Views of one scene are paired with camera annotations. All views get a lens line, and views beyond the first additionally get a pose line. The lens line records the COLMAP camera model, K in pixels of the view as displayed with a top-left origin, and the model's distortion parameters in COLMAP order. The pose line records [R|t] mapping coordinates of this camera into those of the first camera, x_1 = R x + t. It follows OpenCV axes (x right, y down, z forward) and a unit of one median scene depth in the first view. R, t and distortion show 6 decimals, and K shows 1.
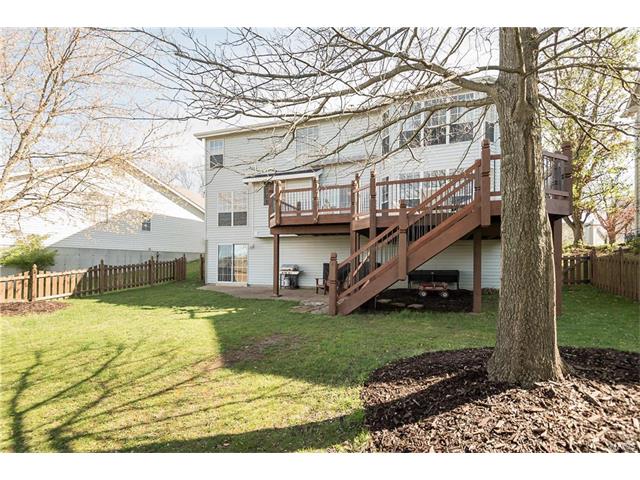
lens RADIAL K [[293.9, 0, 318.0], [0, 293.9, 236.3], [0, 0, 1]] dist [0.038304, -0.039256]
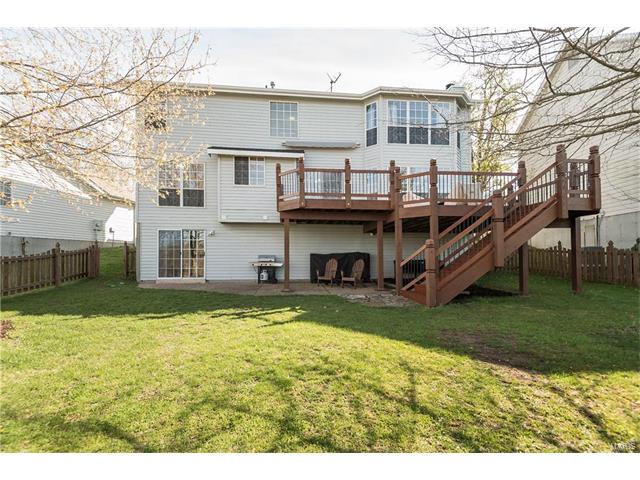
lens RADIAL K [[310.8, 0, 320.0], [0, 310.8, 220.0], [0, 0, 1]] dist [0.001352, 0.000154]
pose [[0.922699, 0.036433, 0.383795, -0.307998], [-0.030342, 0.999299, -0.021916, 0.009480], [-0.384324, 0.008576, 0.923158, 0.101827]]
